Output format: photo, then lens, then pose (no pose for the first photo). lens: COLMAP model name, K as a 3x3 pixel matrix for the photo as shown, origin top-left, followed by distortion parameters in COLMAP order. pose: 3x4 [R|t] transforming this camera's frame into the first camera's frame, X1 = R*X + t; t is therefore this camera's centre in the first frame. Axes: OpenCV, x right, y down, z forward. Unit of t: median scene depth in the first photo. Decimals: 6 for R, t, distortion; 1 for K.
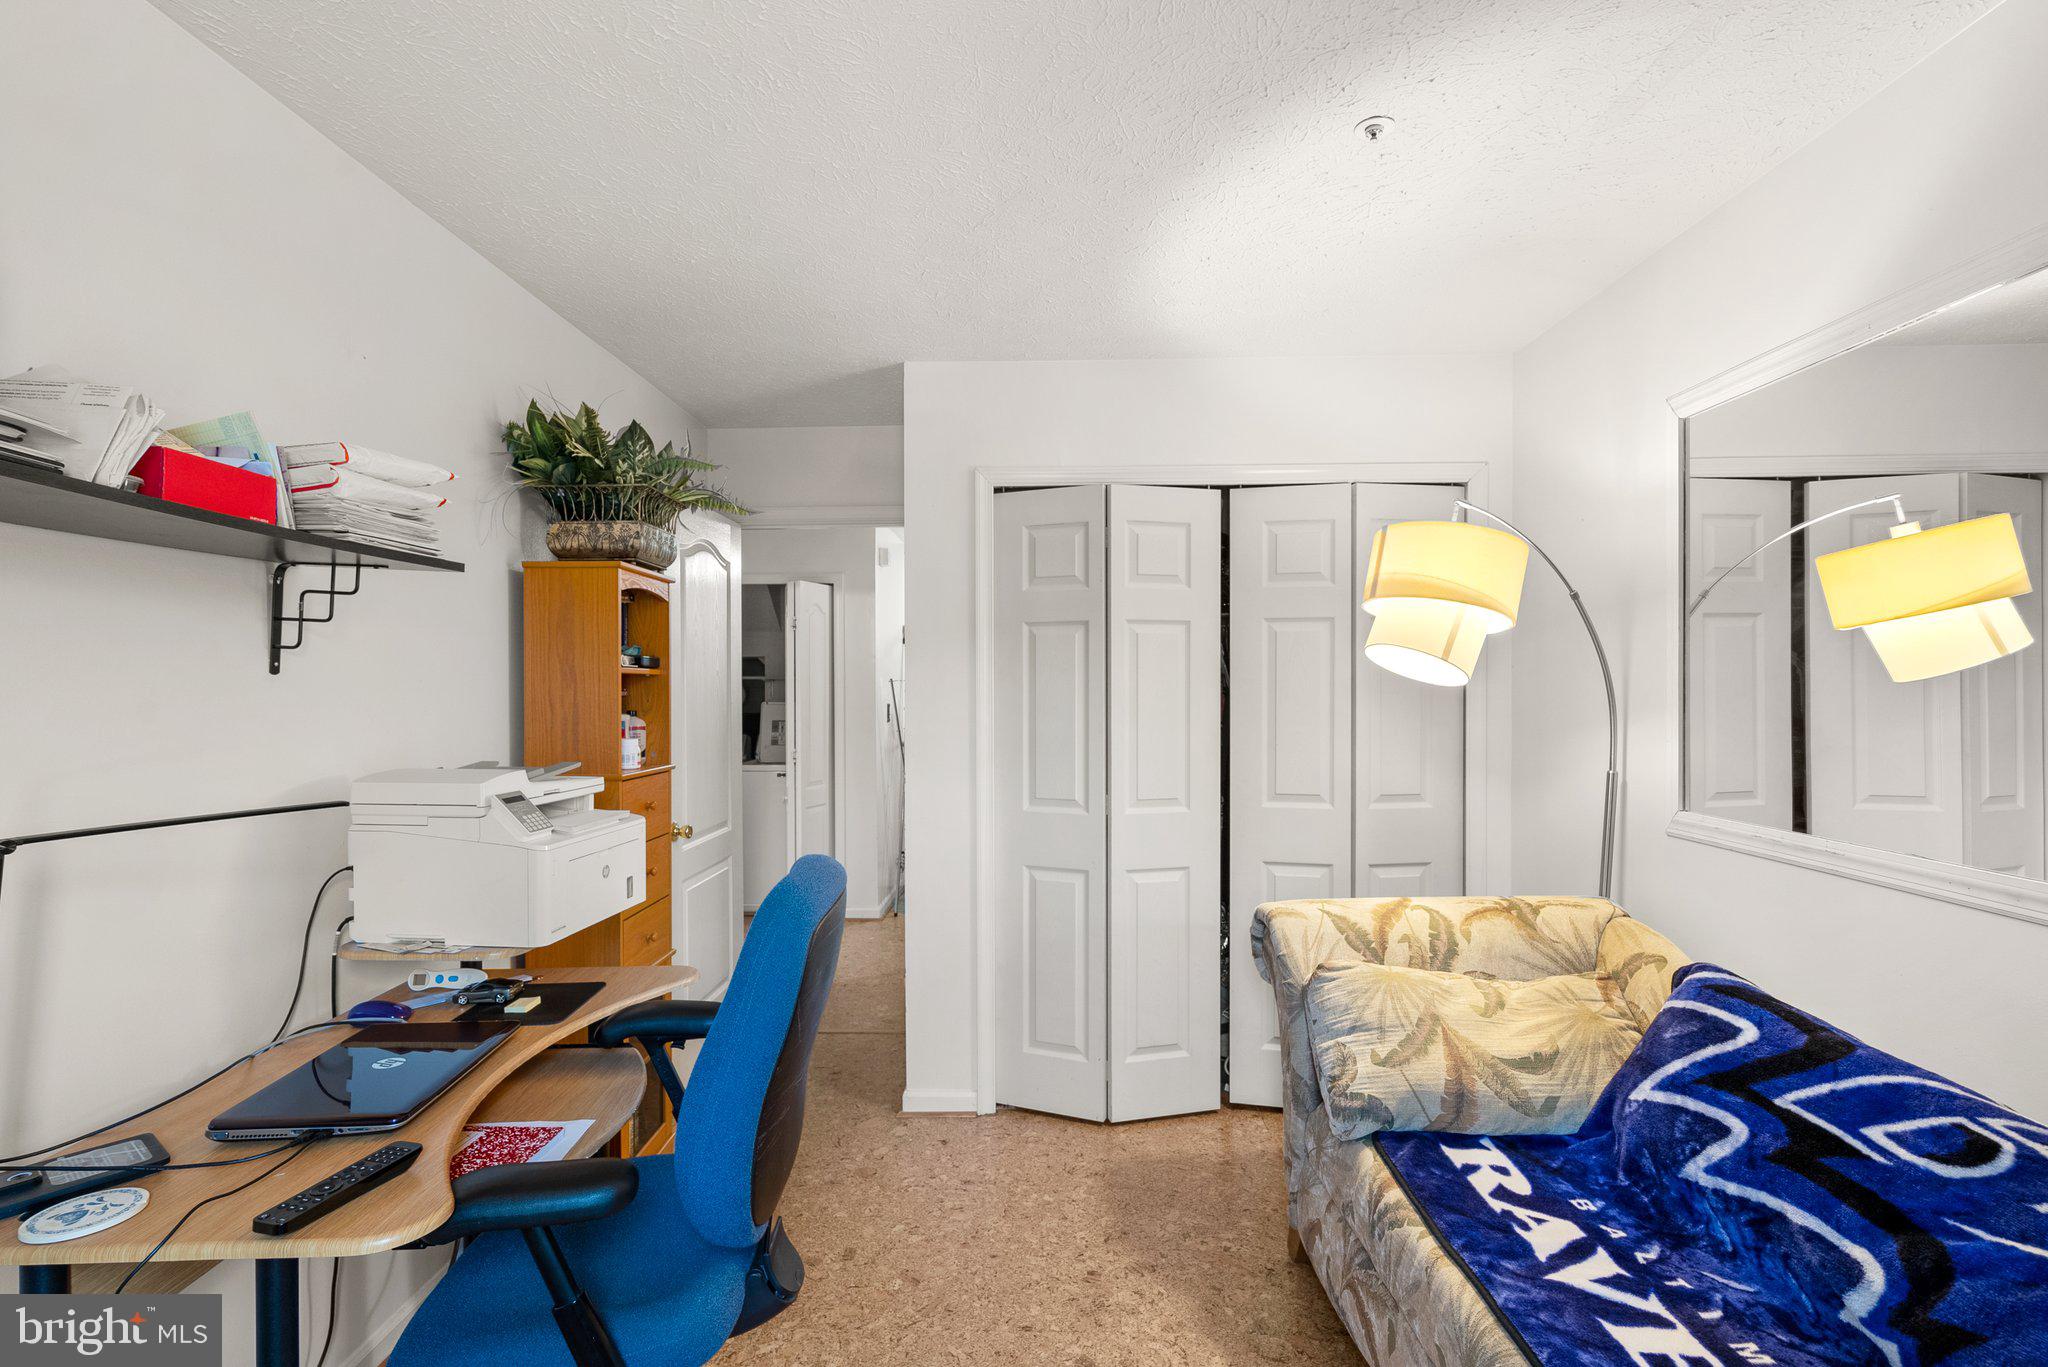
lens RADIAL K [[941.9, 0, 1026.5], [0, 941.9, 690.4], [0, 0, 1]] dist [-0.003917, 0.002477]
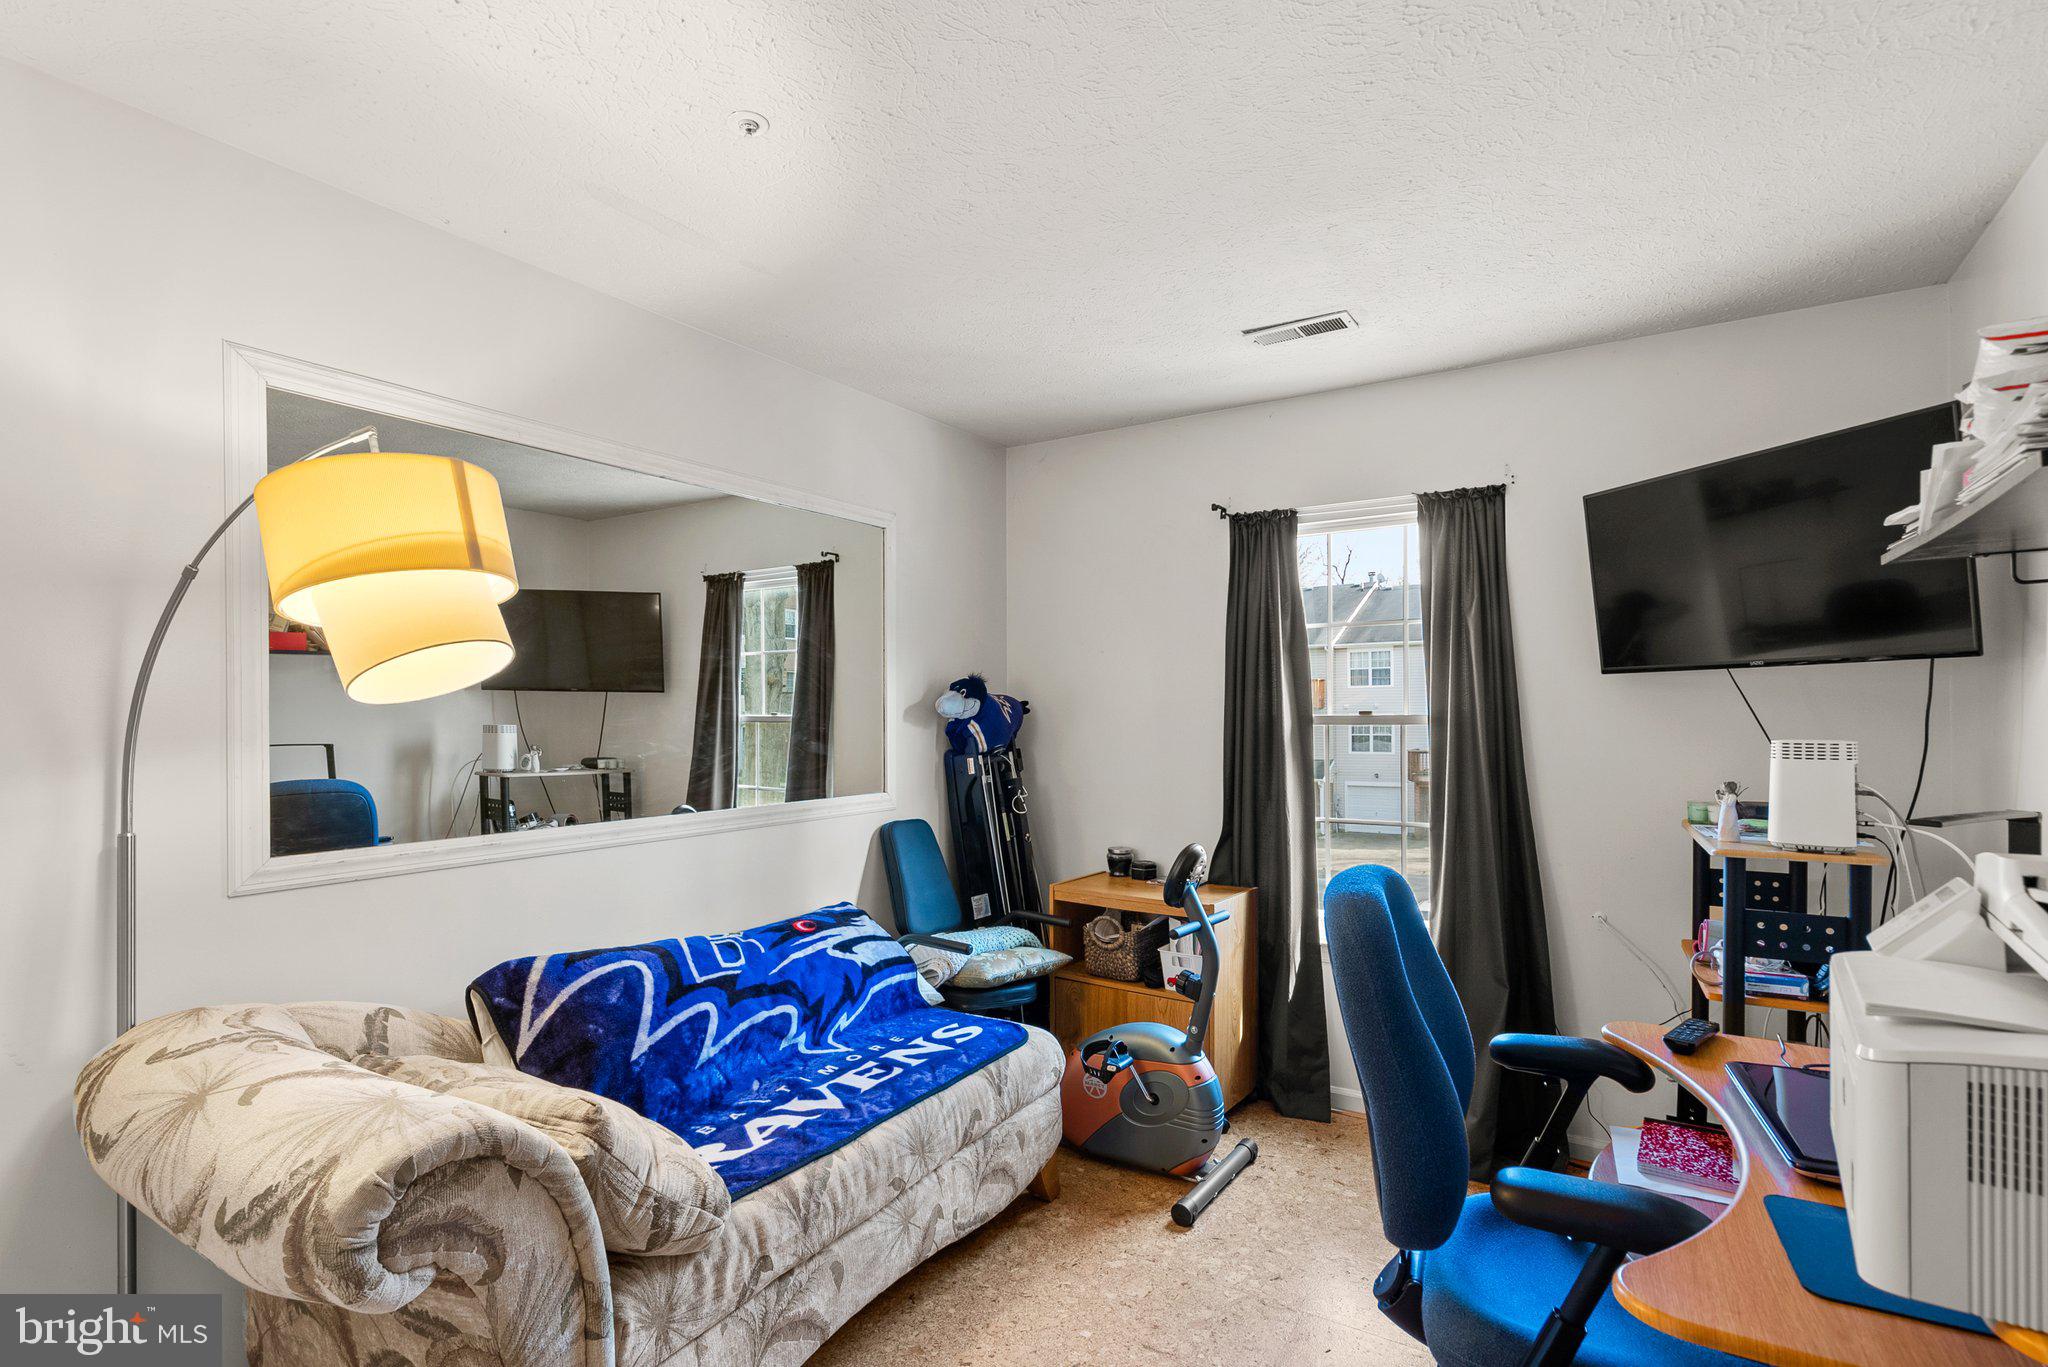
lens RADIAL K [[941.9, 0, 1025.5], [0, 941.9, 696.6], [0, 0, 1]] dist [-0.003917, 0.002477]
pose [[-0.846996, 0.006892, 0.531555, -0.441720], [0.001089, 0.999936, -0.011230, -0.003347], [-0.531598, -0.008933, -0.846949, 1.939136]]
